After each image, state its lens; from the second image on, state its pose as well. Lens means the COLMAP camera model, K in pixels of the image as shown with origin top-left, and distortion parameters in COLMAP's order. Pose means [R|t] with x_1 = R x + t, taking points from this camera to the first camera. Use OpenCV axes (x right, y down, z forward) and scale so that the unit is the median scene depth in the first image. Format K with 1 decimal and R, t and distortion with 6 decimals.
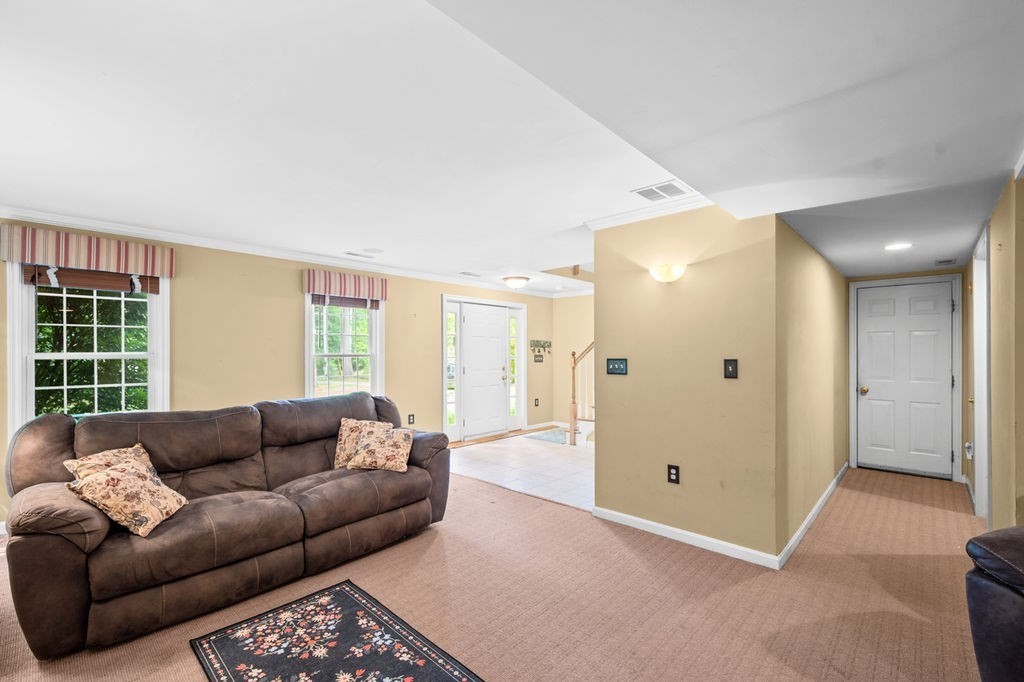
lens RADIAL K [[440.6, 0, 508.9], [0, 440.6, 351.0], [0, 0, 1]] dist [-0.001746, -0.000220]
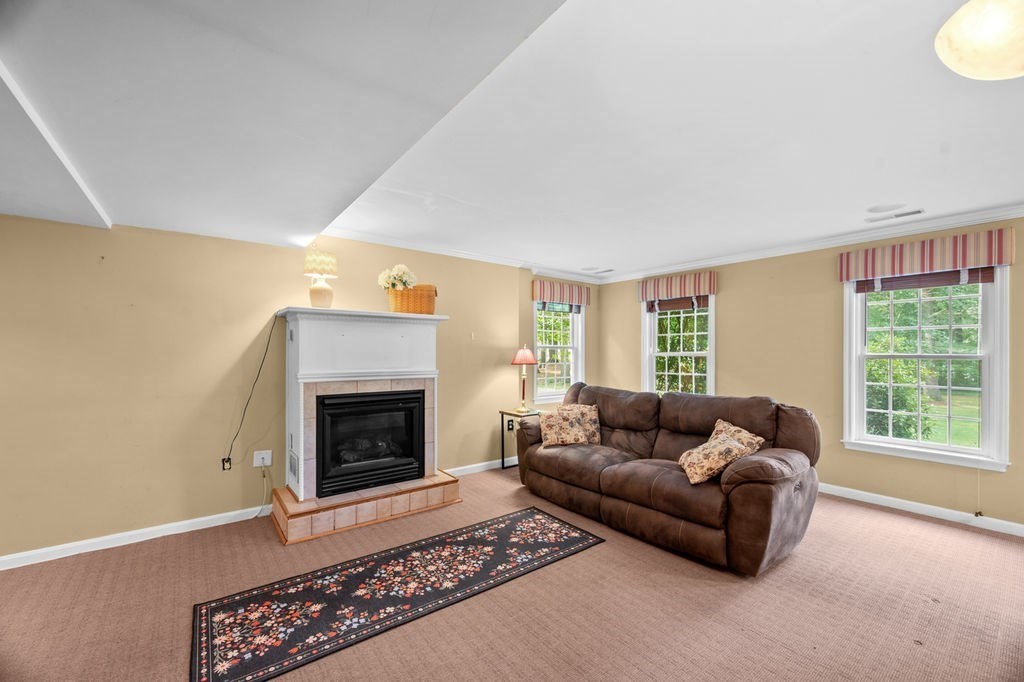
lens RADIAL K [[411.0, 0, 510.8], [0, 411.0, 353.0], [0, 0, 1]] dist [-0.000668, -0.000056]
pose [[-0.158797, 0.002555, -0.987308, 0.618478], [-0.000261, 0.999997, 0.002629, 0.004197], [0.987311, 0.000675, -0.158796, 0.729106]]
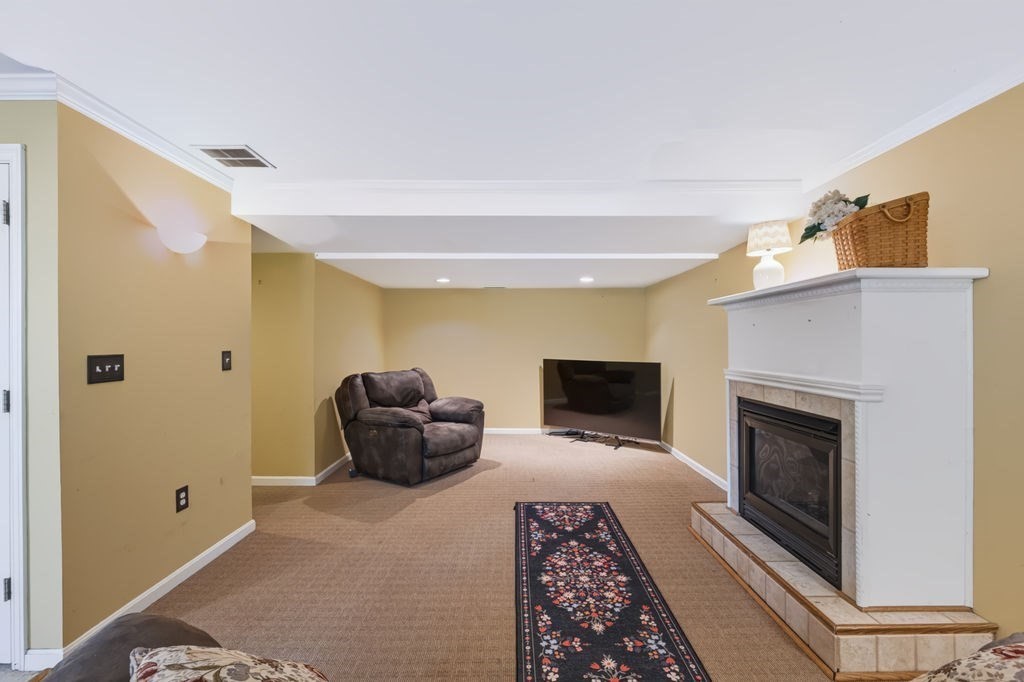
lens RADIAL K [[426.0, 0, 510.7], [0, 426.0, 344.7], [0, 0, 1]] dist [-0.000481, -0.000017]
pose [[-0.684615, -0.001295, 0.728904, -0.565040], [-0.003024, 0.999995, -0.001063, 0.003226], [-0.728899, -0.002932, -0.684615, 1.060922]]
